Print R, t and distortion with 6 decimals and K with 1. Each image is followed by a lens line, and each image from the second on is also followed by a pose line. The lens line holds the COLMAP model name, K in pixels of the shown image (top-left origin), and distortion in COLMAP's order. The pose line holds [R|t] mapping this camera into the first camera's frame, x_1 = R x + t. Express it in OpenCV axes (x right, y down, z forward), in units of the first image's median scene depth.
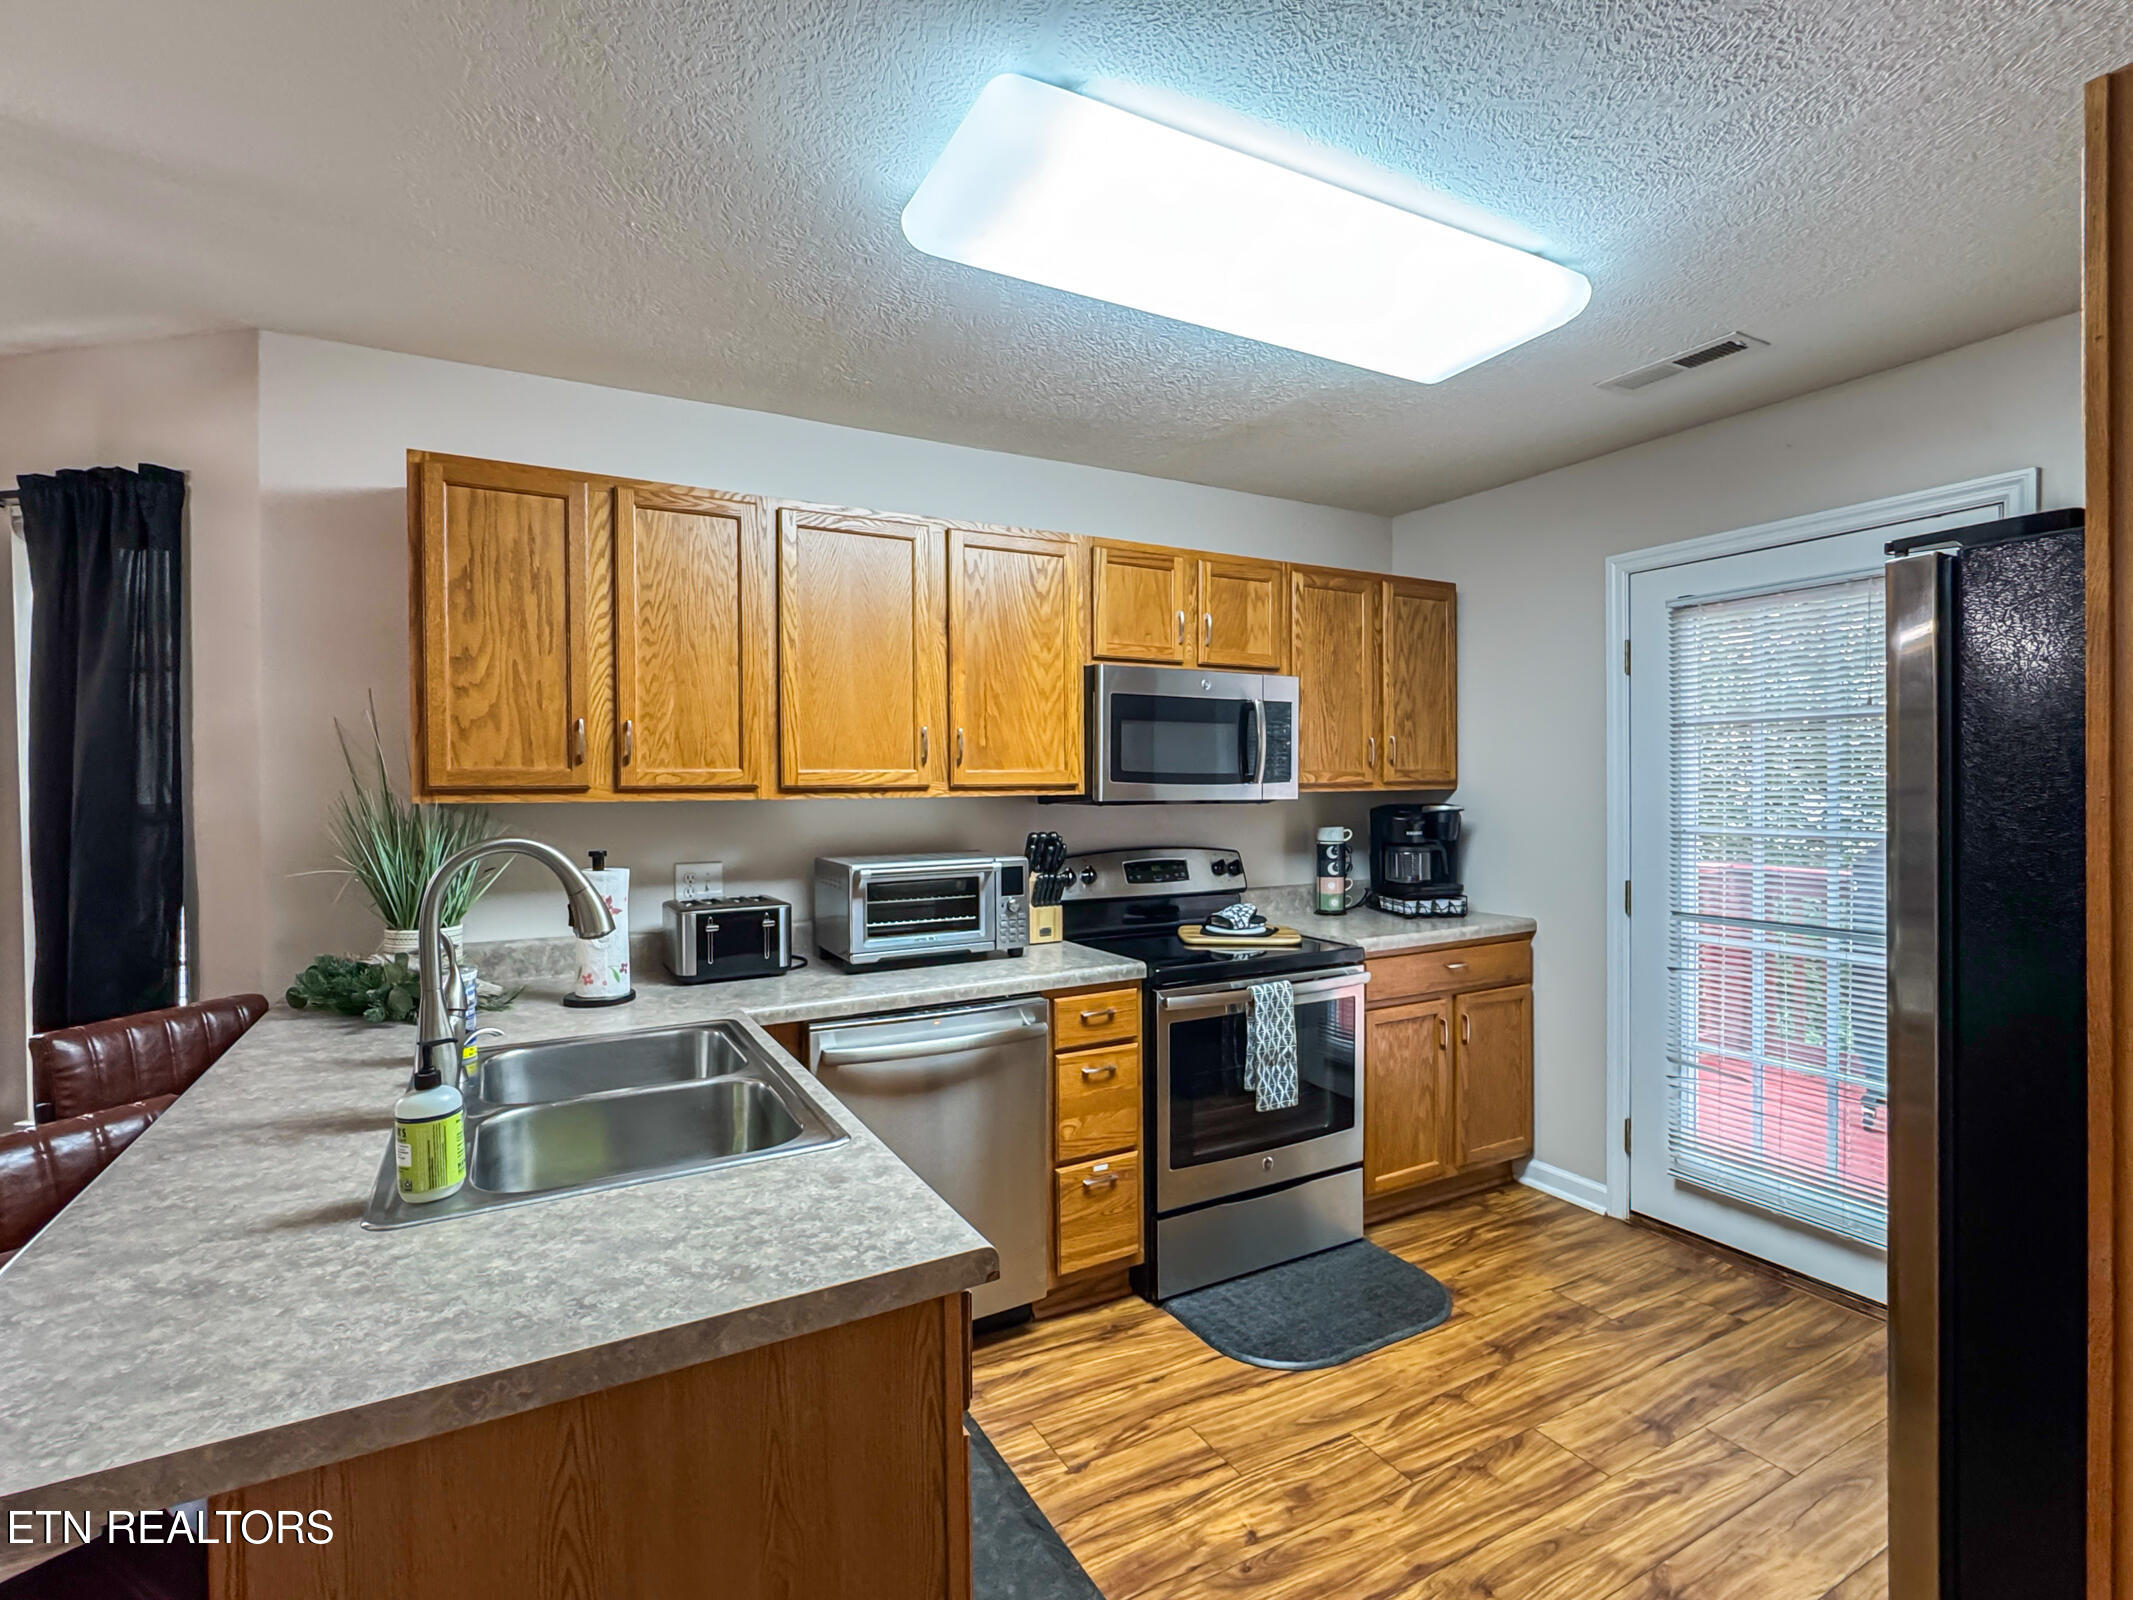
lens RADIAL K [[1013.6, 0, 1080.4], [0, 1013.6, 790.9], [0, 0, 1]] dist [-0.000527, -0.000069]
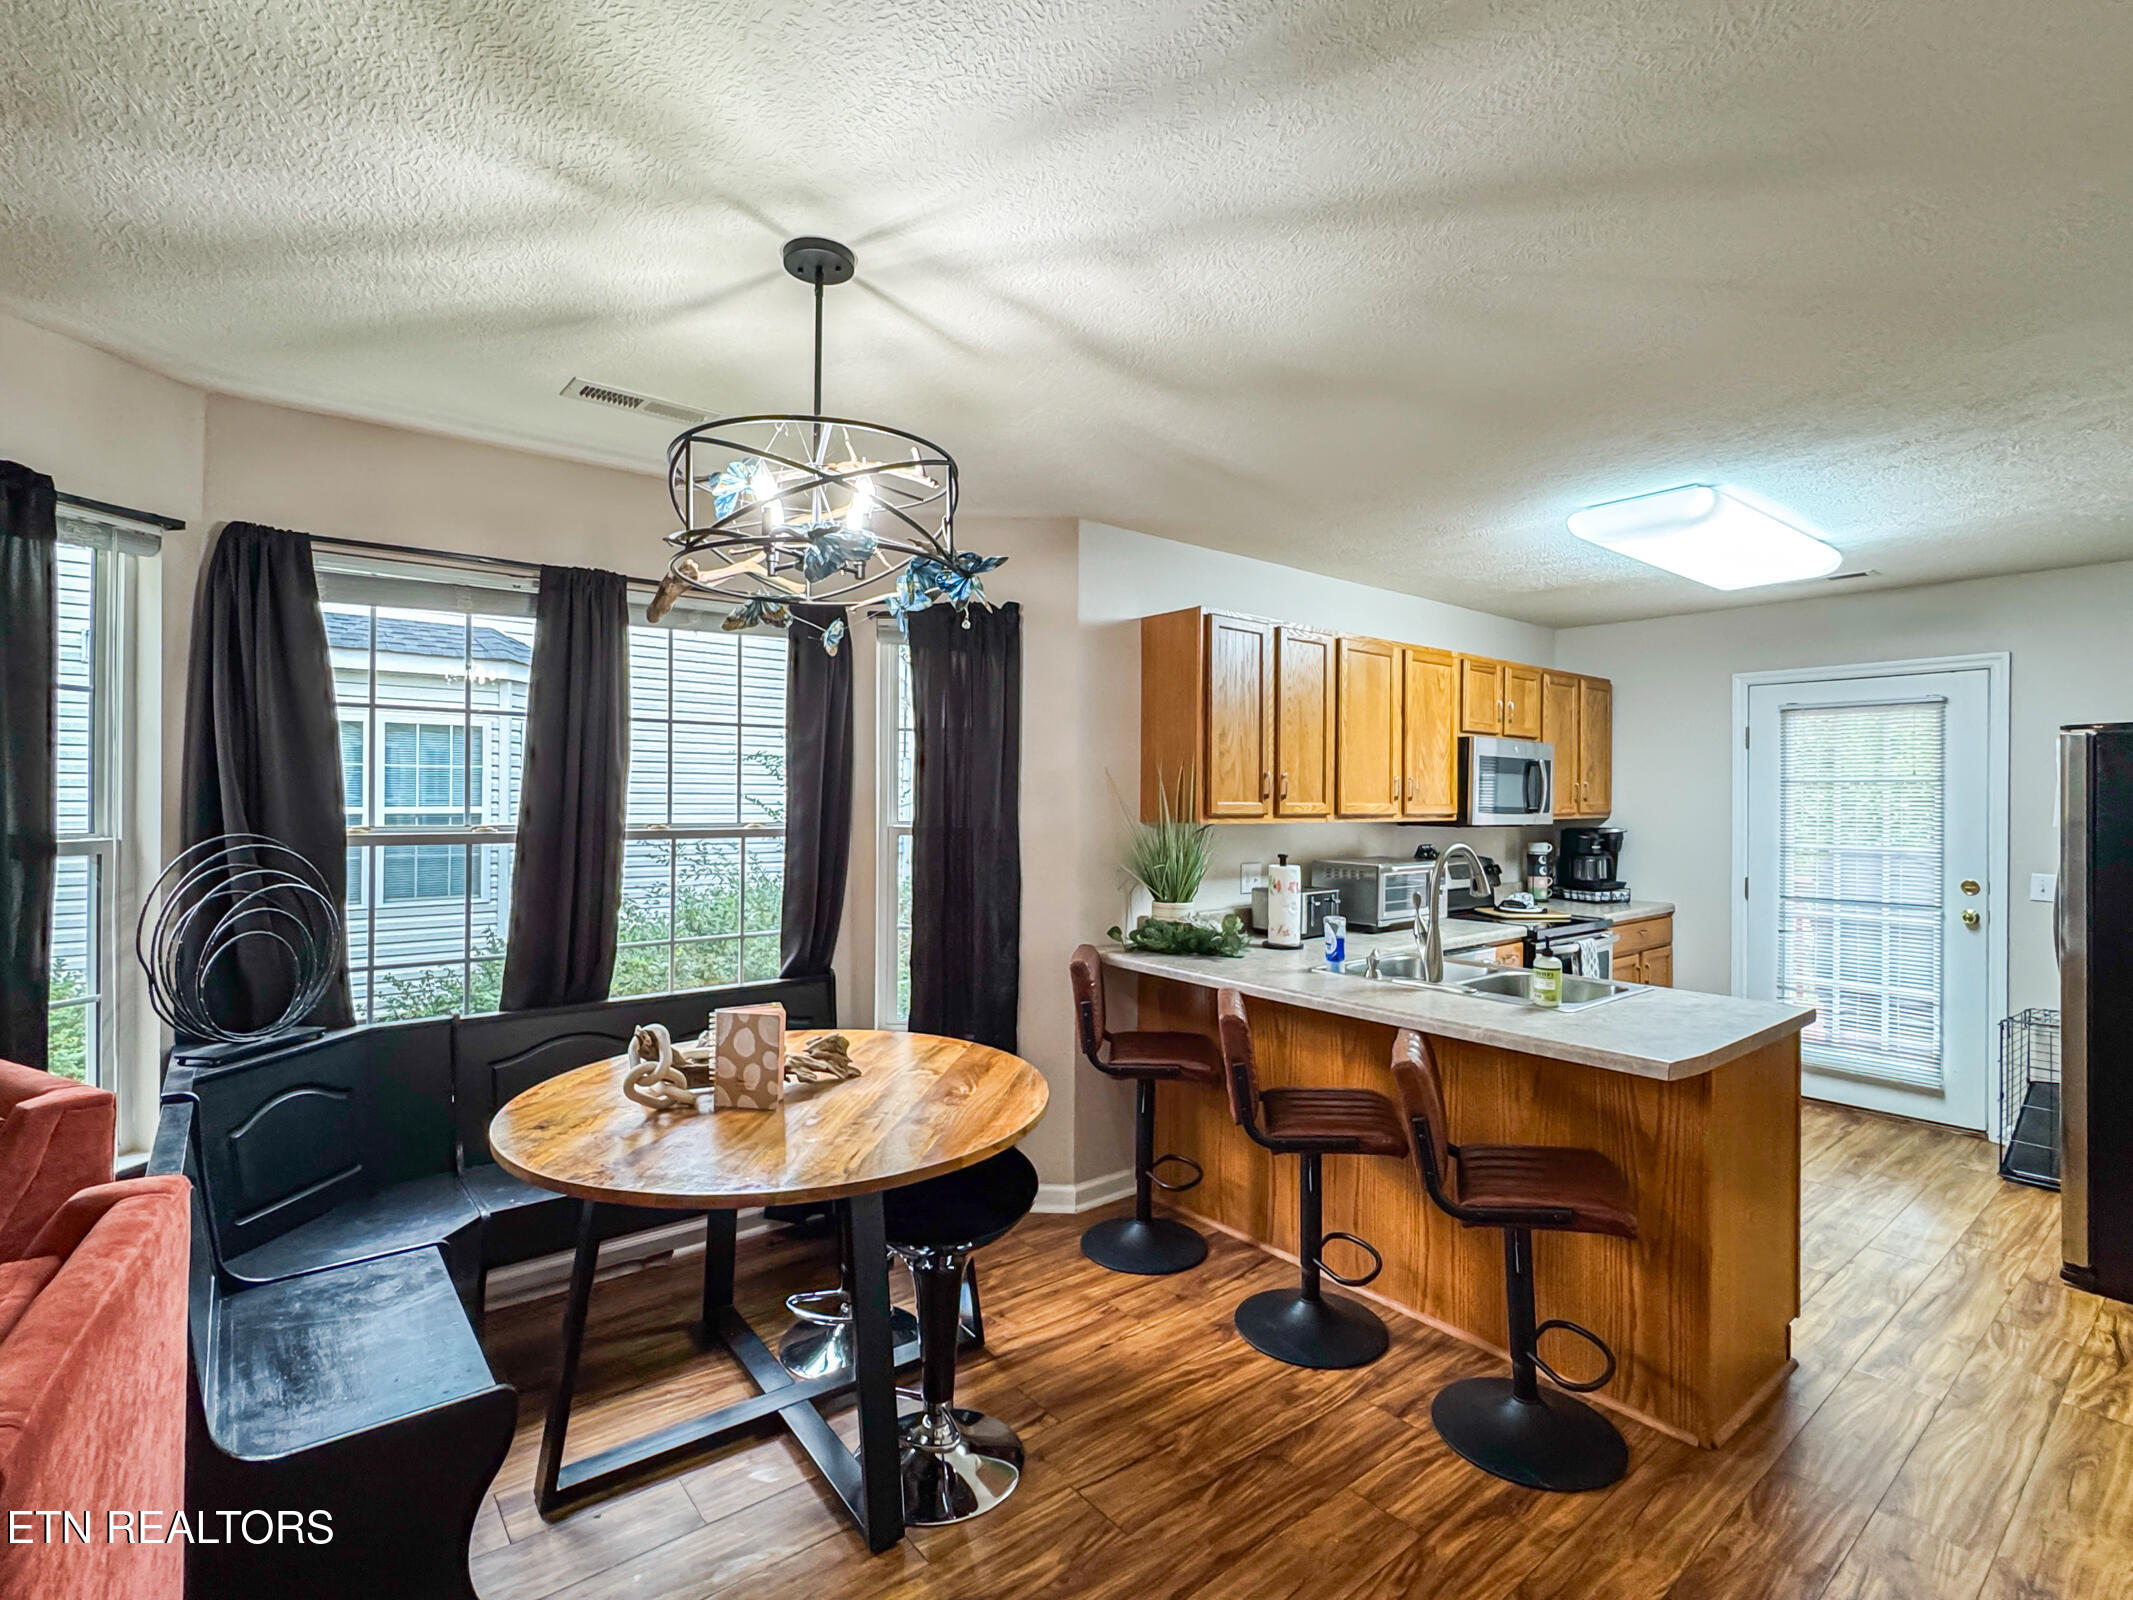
lens RADIAL K [[1013.6, 0, 1067.3], [0, 1013.6, 797.6], [0, 0, 1]] dist [-0.000527, -0.000069]
pose [[0.984085, 0.014199, 0.177129, -1.029184], [-0.012527, 0.999866, -0.010557, -0.008797], [-0.177256, 0.008170, 0.984131, -0.493827]]
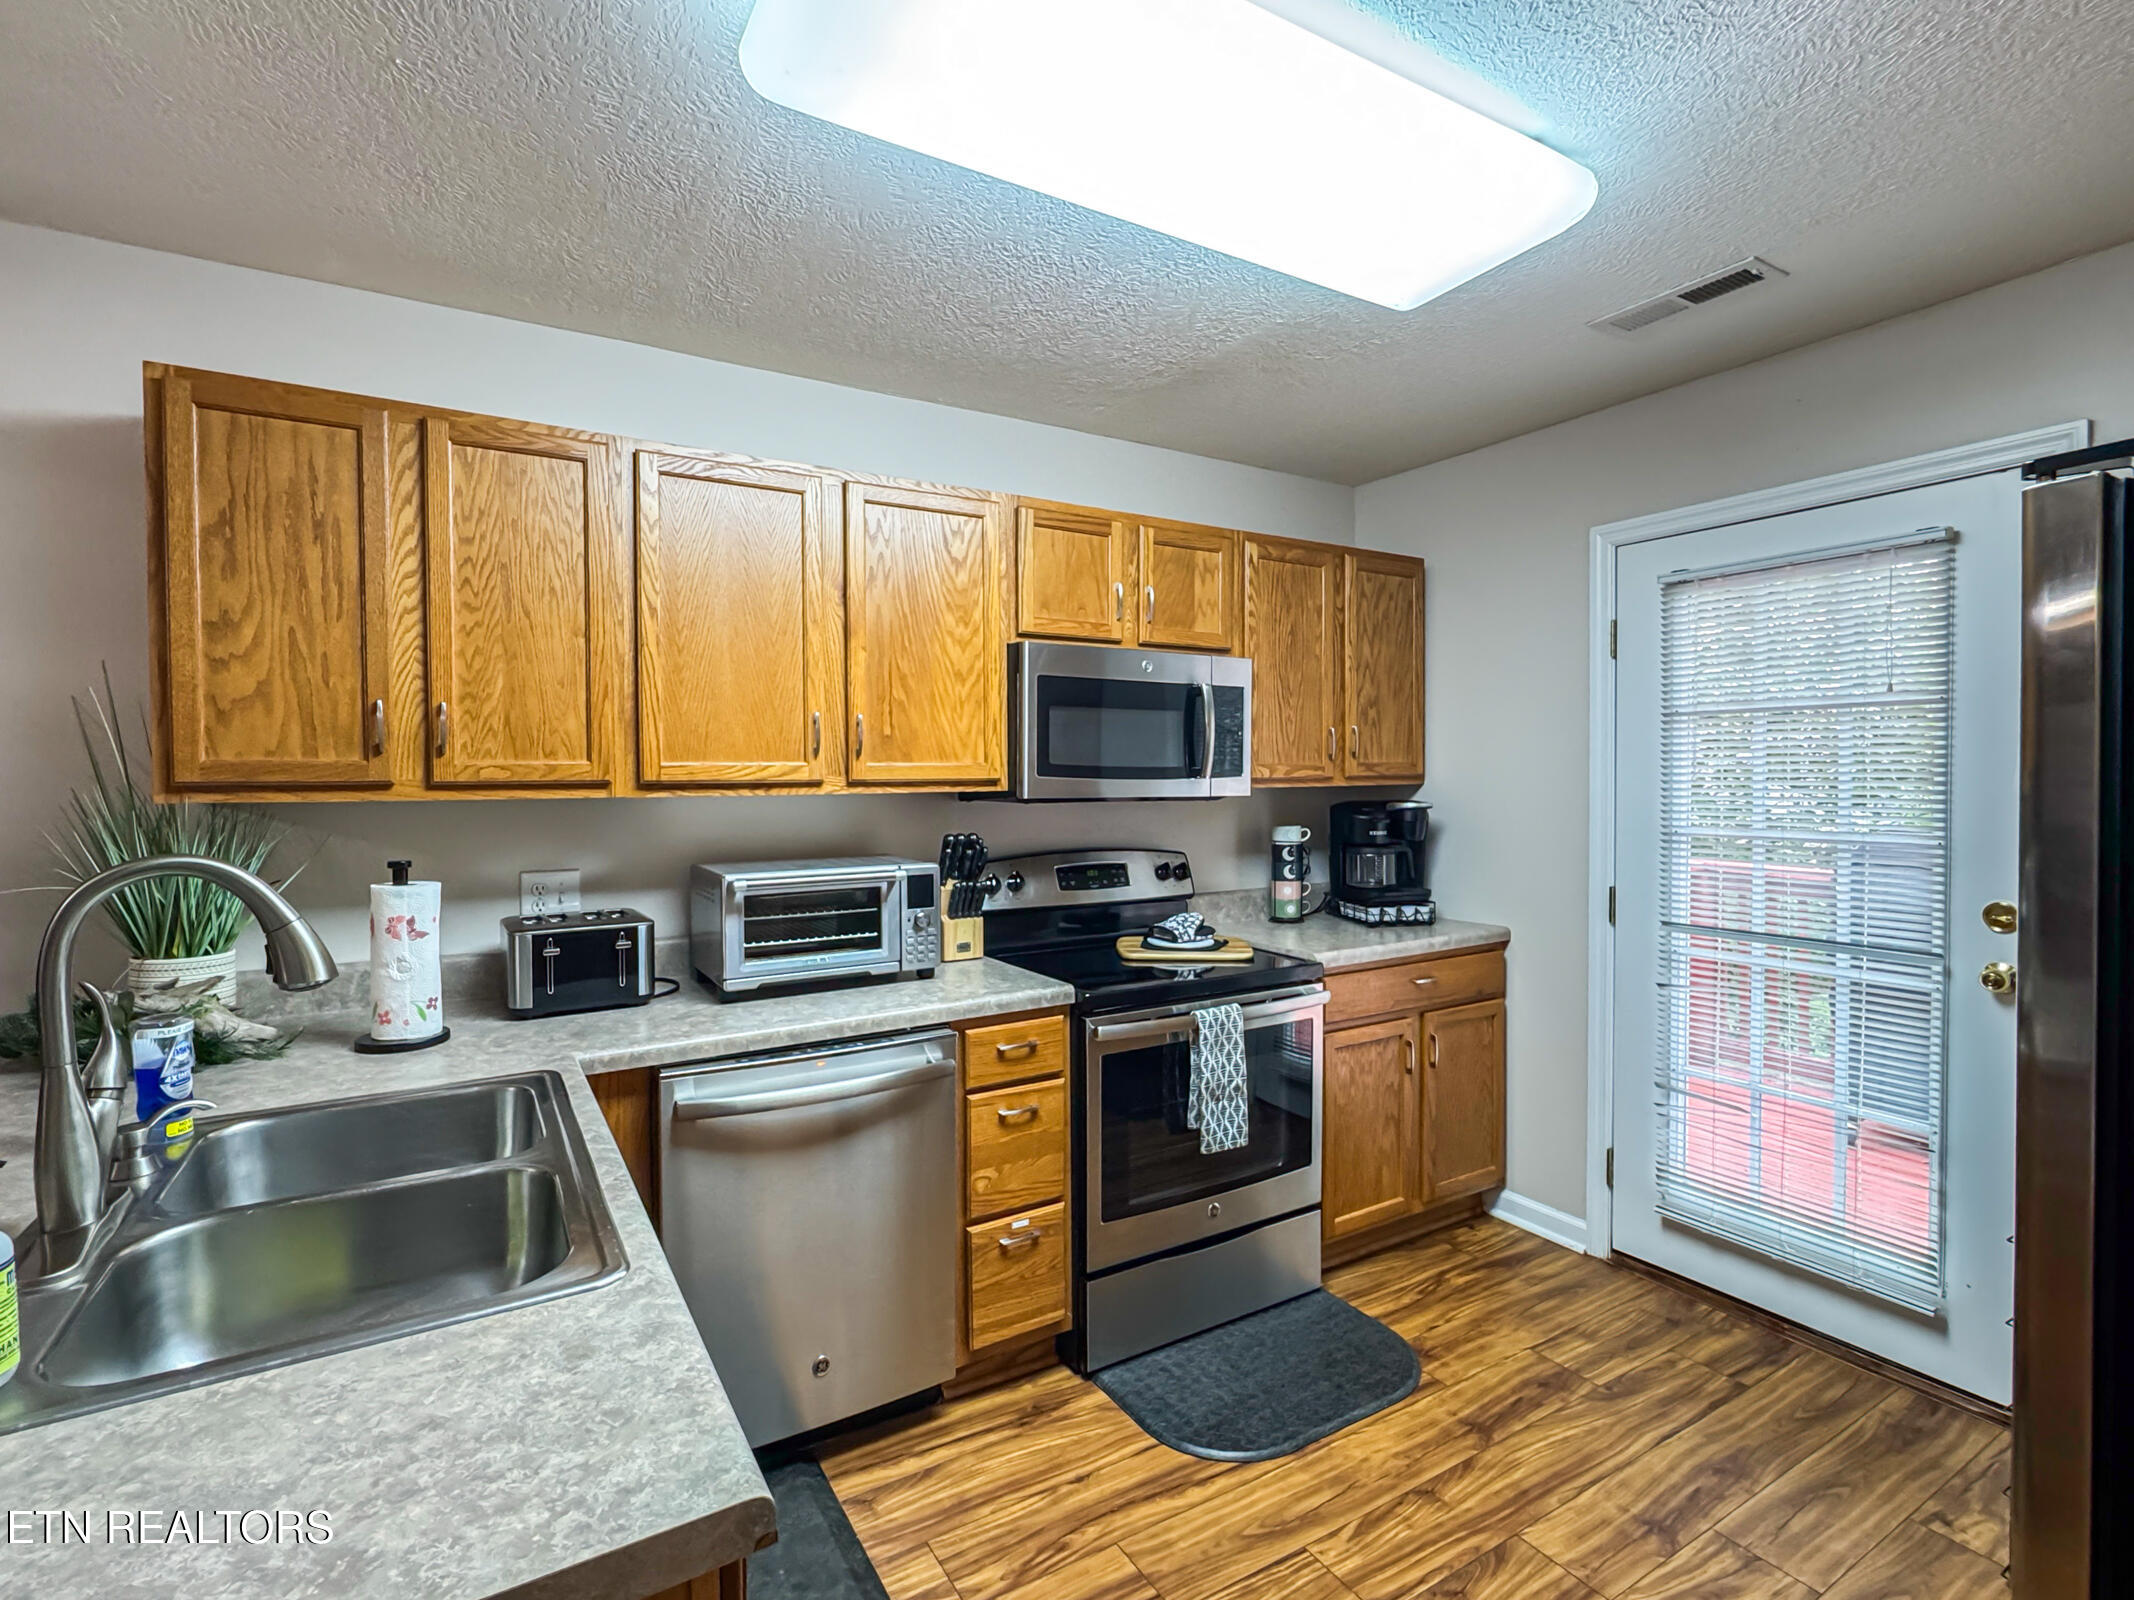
lens RADIAL K [[1014.1, 0, 1080.0], [0, 1014.1, 793.6], [0, 0, 1]] dist [-0.000527, -0.000069]
pose [[0.999238, 0.001037, 0.039019, 0.039163], [-0.001484, 0.999934, 0.011433, -0.005041], [-0.039004, -0.011483, 0.999173, 0.148881]]
